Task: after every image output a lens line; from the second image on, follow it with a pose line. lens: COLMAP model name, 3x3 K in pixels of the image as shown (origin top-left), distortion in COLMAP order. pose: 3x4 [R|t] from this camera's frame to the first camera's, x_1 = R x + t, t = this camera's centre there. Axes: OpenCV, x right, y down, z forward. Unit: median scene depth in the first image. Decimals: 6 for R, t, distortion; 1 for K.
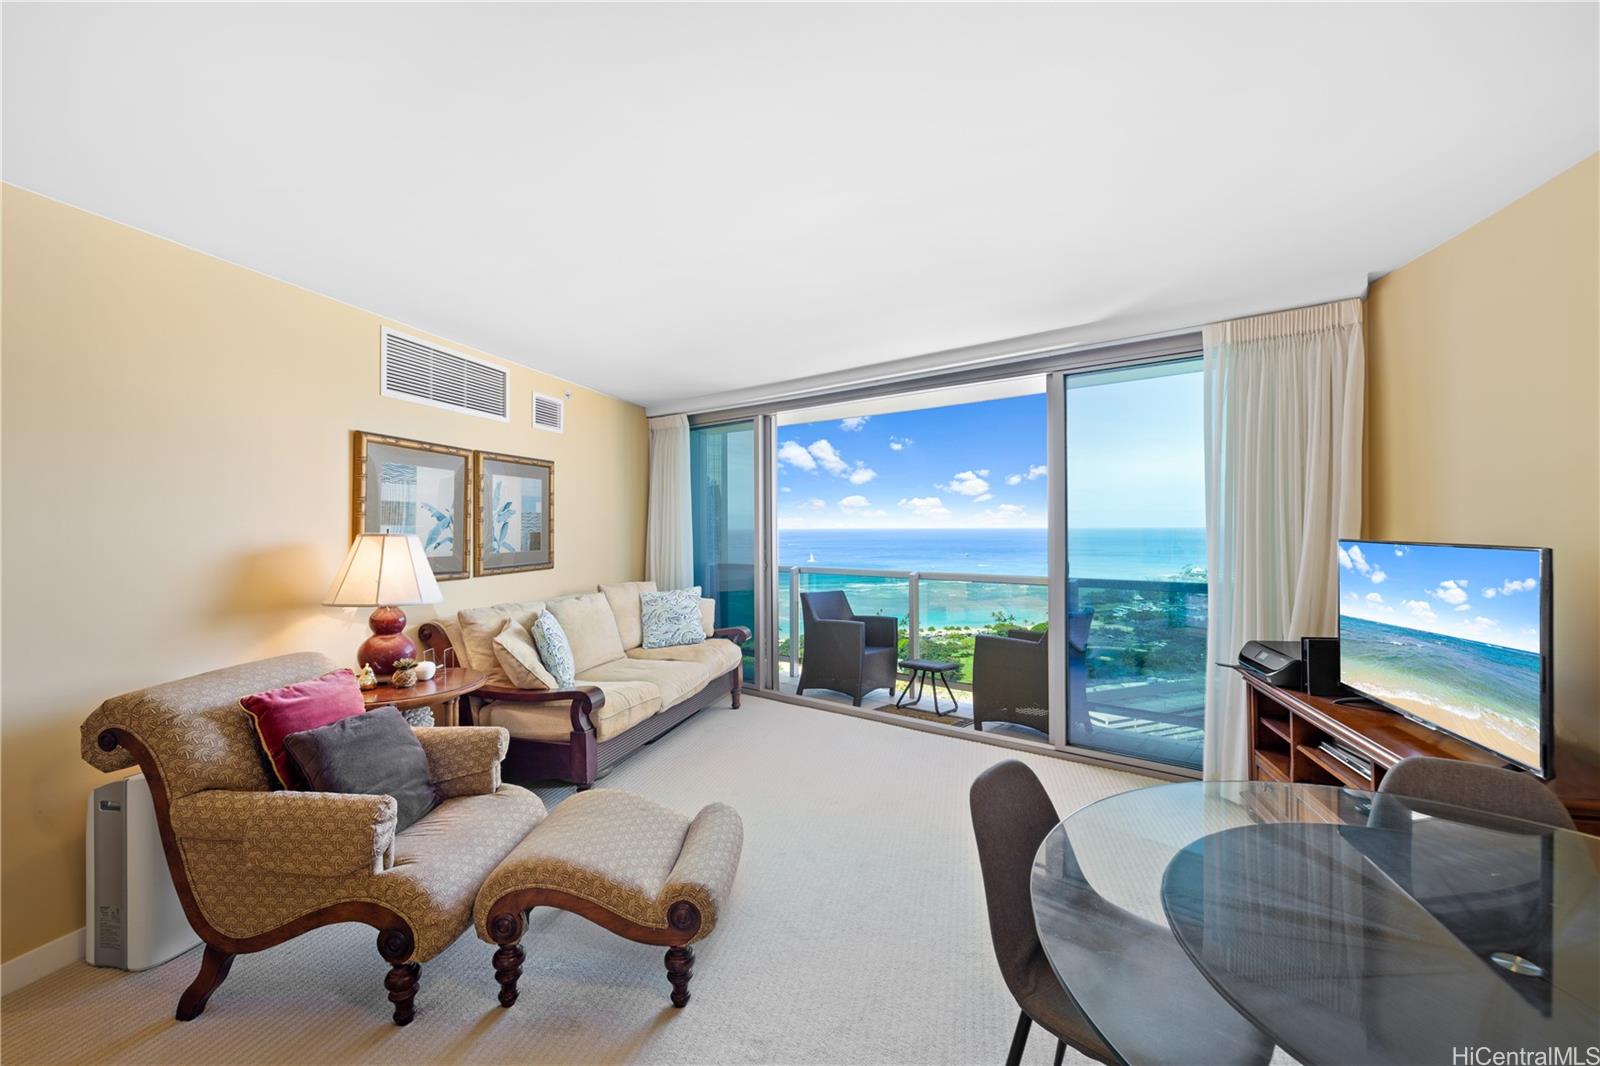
lens RADIAL K [[669.6, 0, 812.9], [0, 669.6, 529.9], [0, 0, 1]] dist [-0.000624, -0.000538]
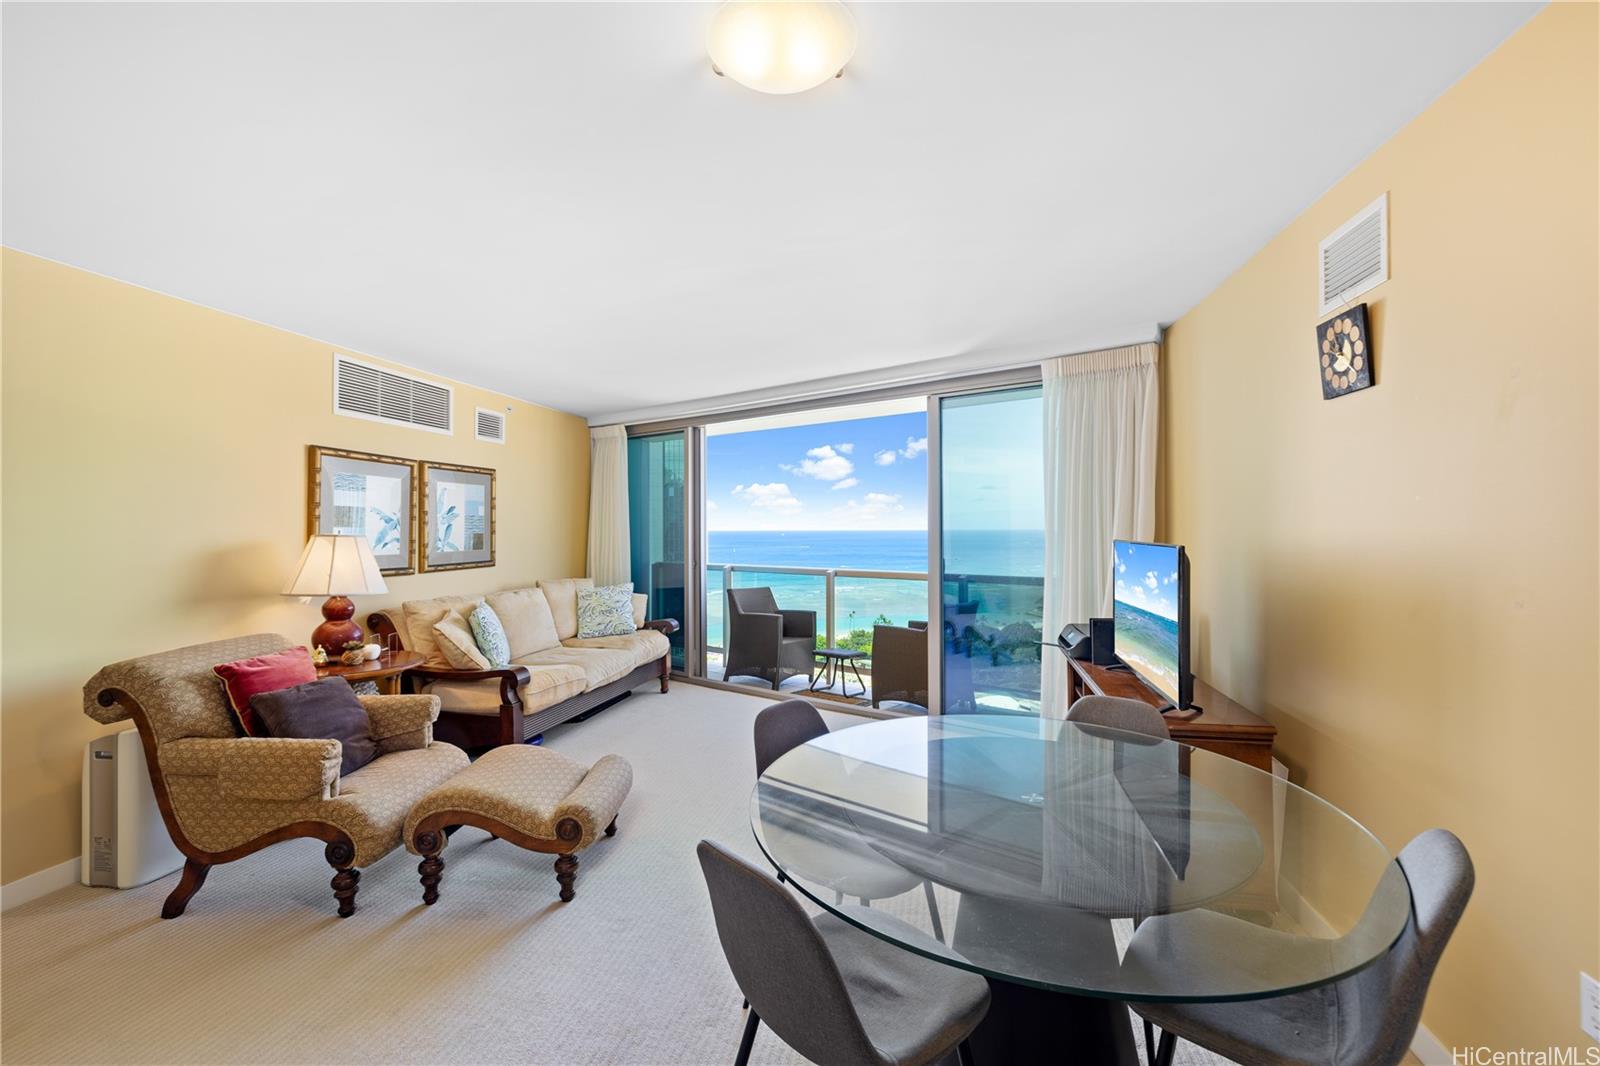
lens RADIAL K [[673.8, 0, 811.4], [0, 673.8, 530.7], [0, 0, 1]] dist [-0.000579, 0.000413]
pose [[0.999313, 0.000824, 0.037044, 0.134759], [-0.000785, 0.999999, -0.001060, -0.000429], [-0.037045, 0.001030, 0.999313, -0.189197]]
